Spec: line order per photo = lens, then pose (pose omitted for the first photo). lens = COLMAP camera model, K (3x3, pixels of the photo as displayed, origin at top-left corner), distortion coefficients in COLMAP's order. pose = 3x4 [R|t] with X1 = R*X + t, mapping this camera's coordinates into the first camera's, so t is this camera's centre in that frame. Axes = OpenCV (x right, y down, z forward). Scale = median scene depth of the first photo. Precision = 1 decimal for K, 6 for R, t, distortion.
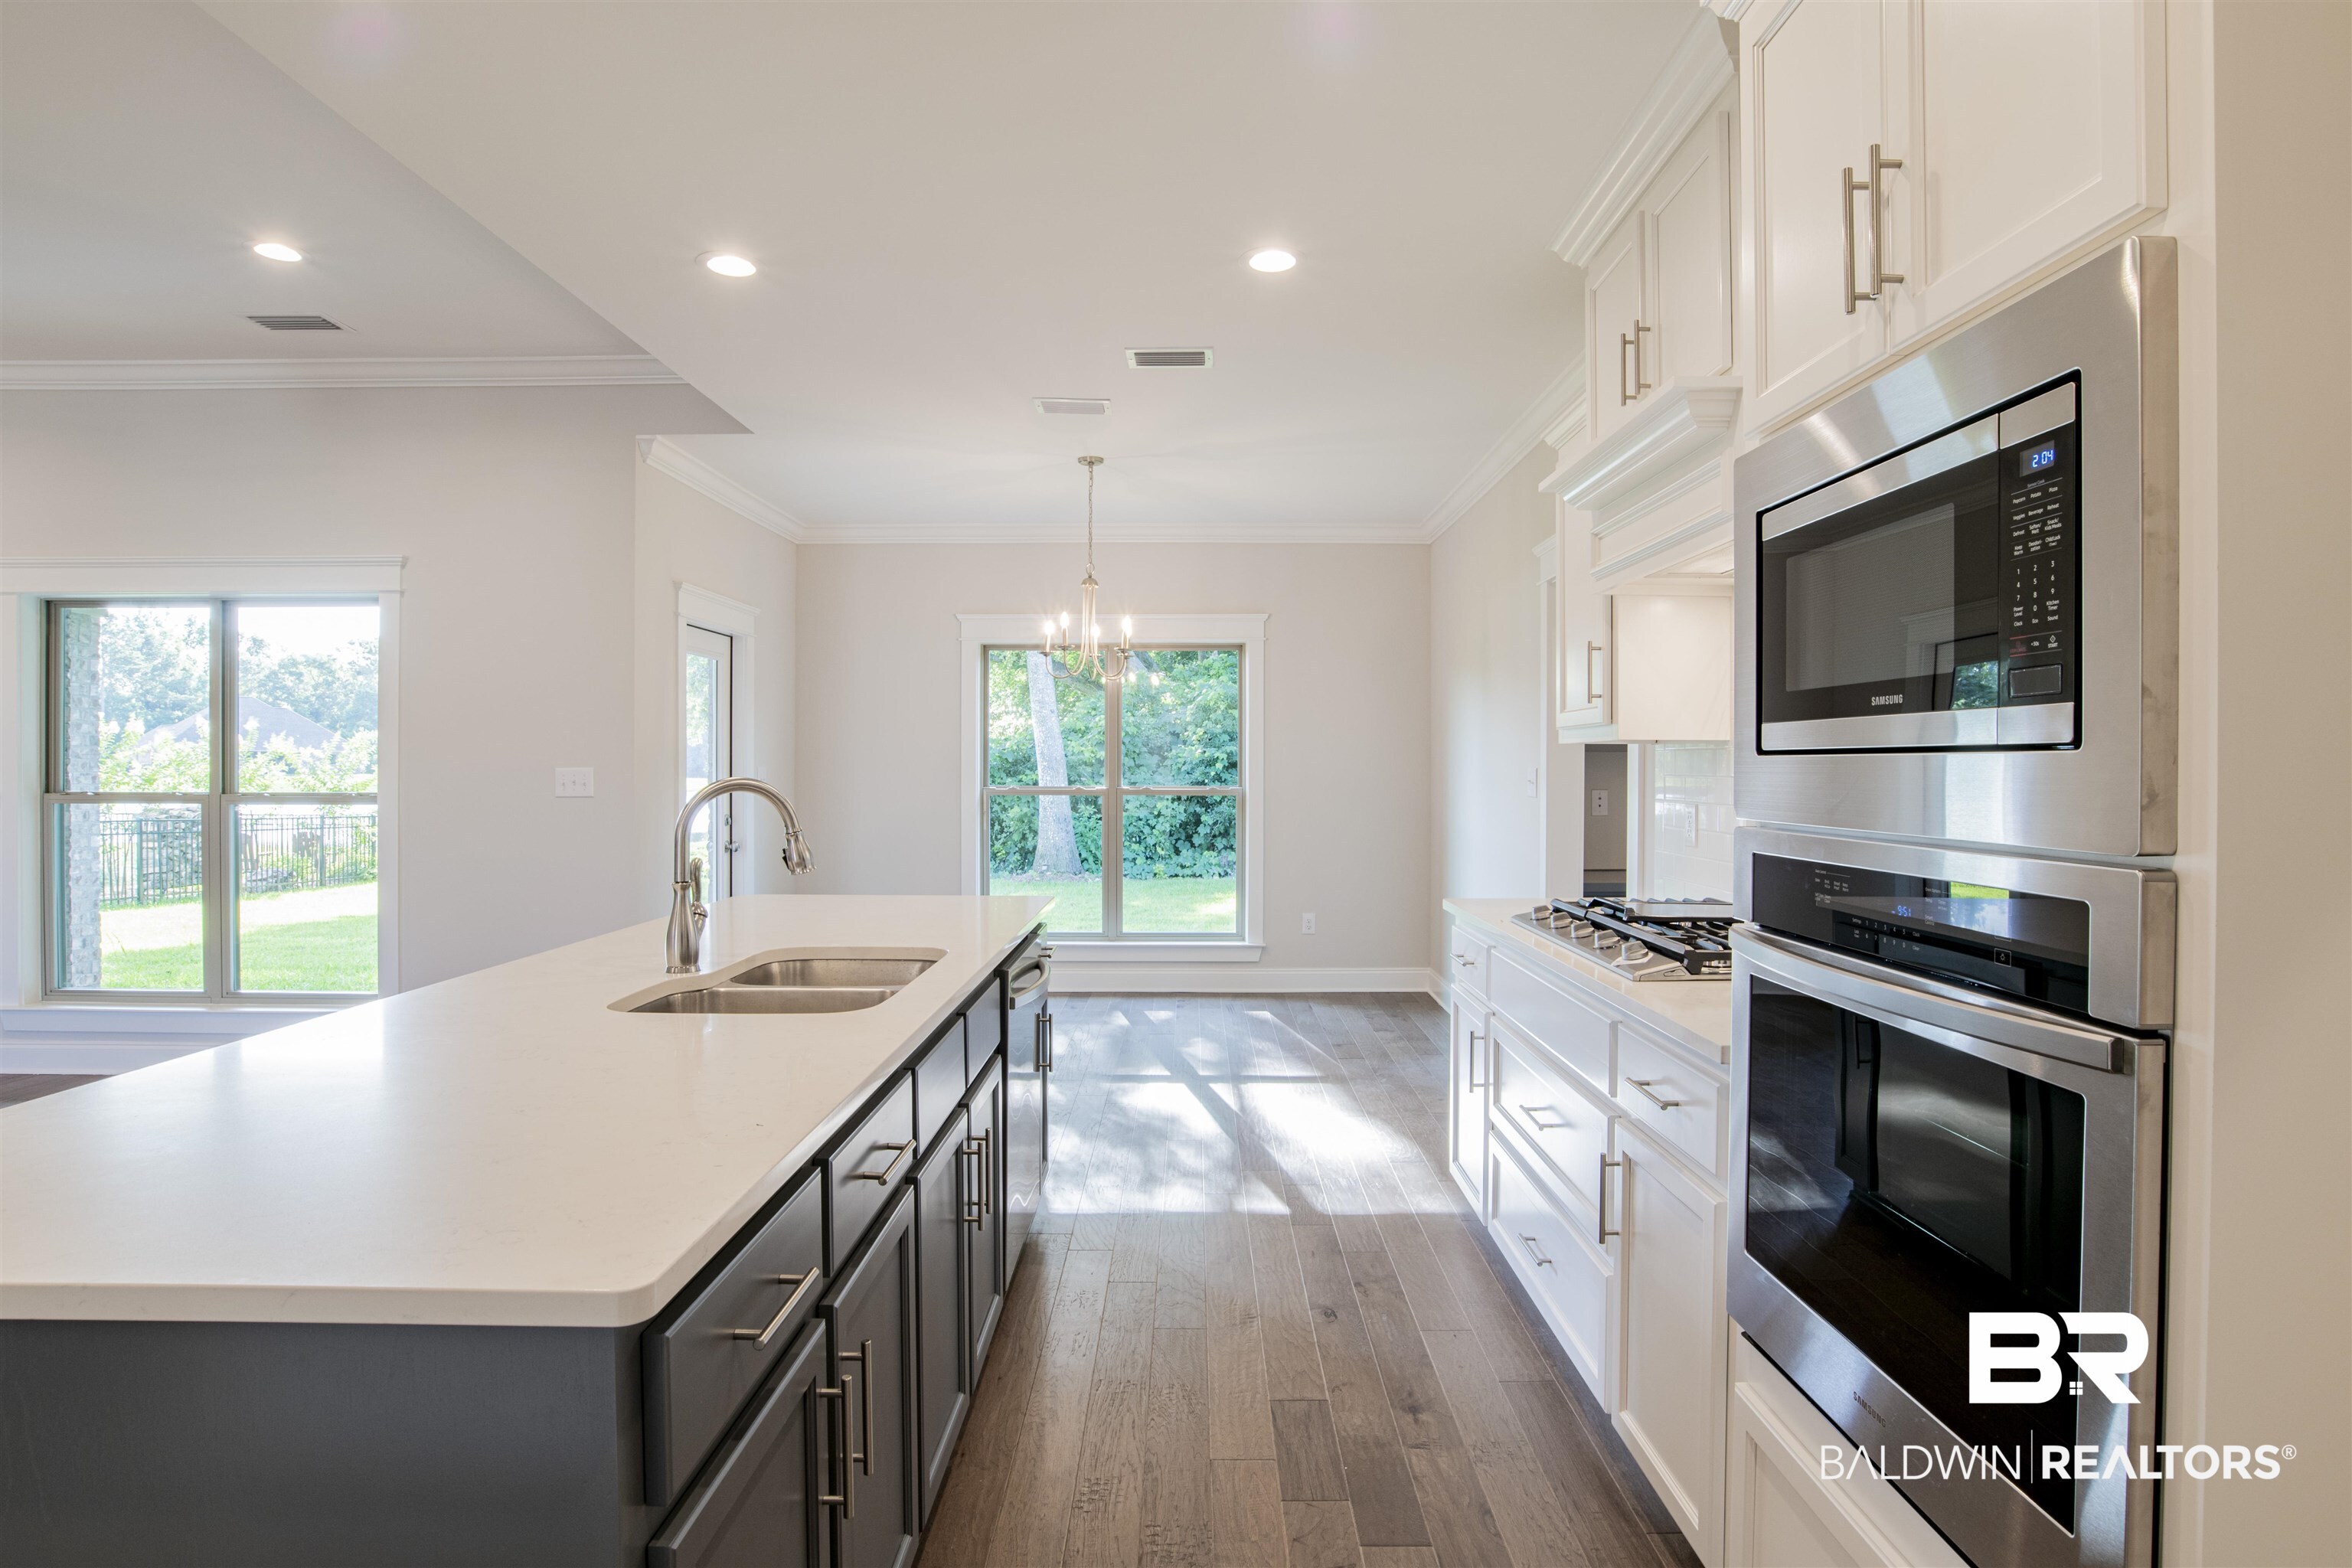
lens RADIAL K [[1201.8, 0, 1184.0], [0, 1201.8, 779.9], [0, 0, 1]] dist [-0.032596, 0.000821]
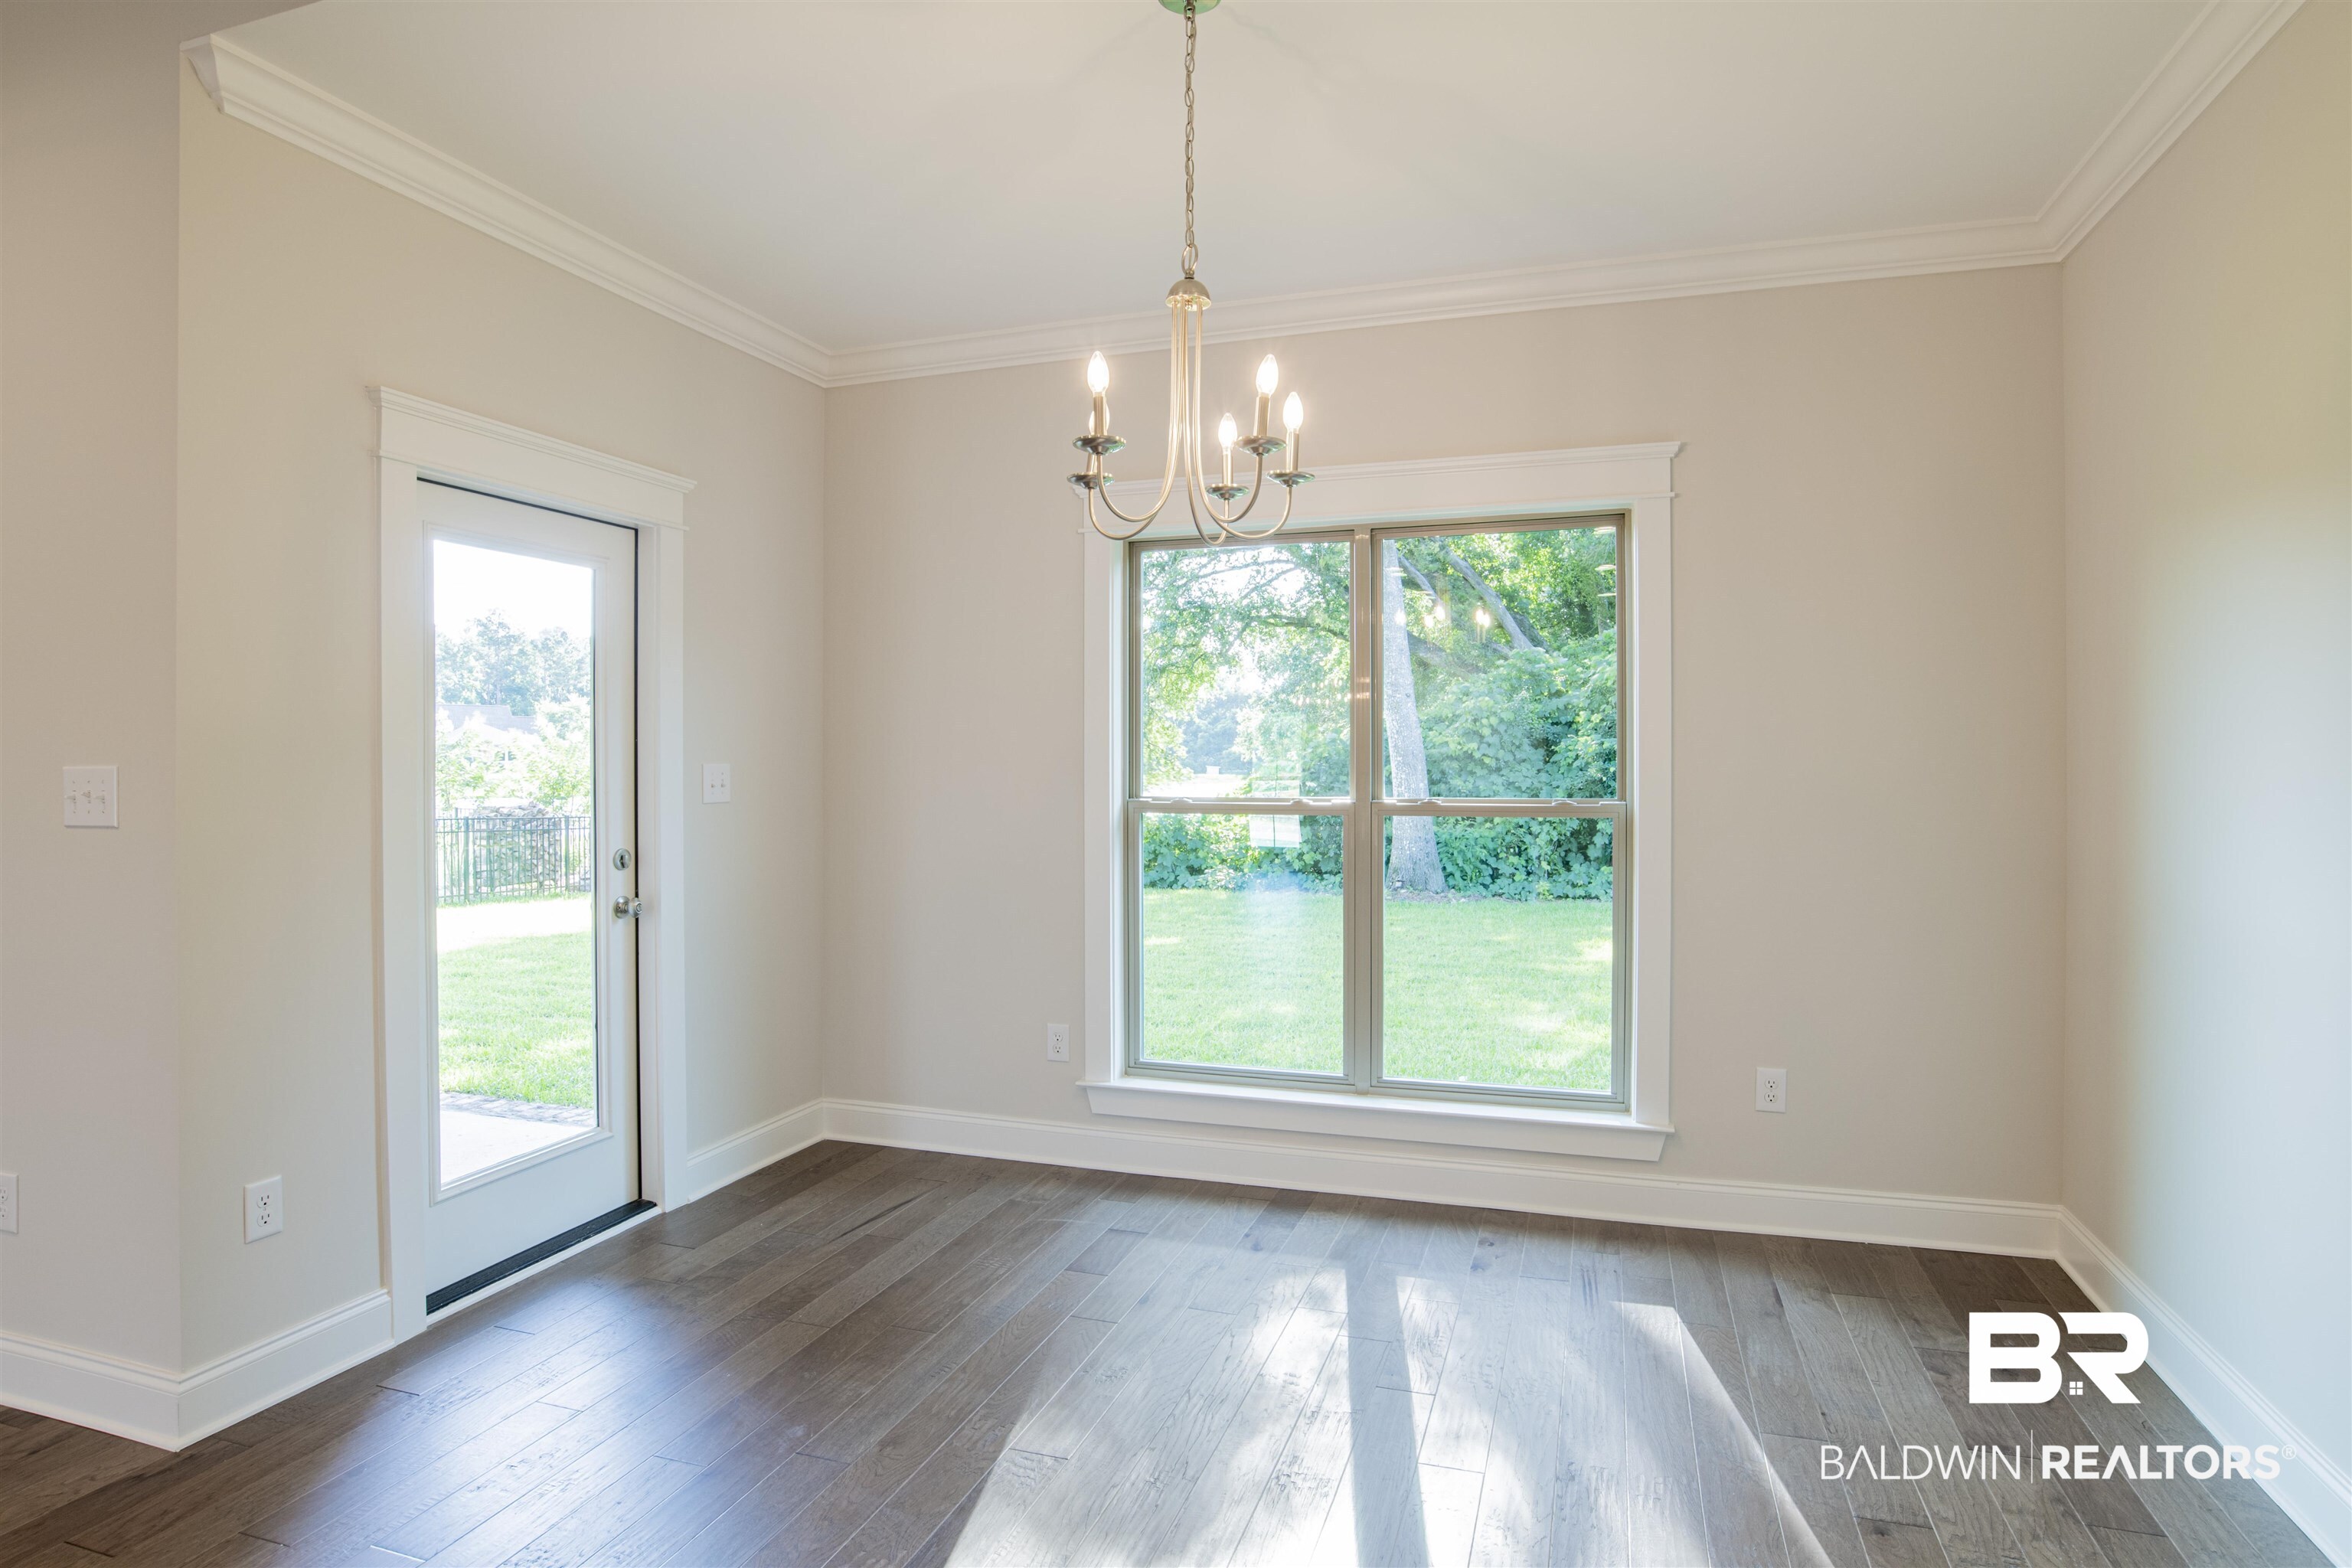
lens RADIAL K [[1262.3, 0, 1170.9], [0, 1262.3, 770.1], [0, 0, 1]] dist [-0.050585, 0.000332]
pose [[0.948974, -0.000983, -0.315352, 0.009016], [-0.000621, 0.999987, -0.004985, -0.001131], [0.315353, 0.004926, 0.948962, 0.121849]]
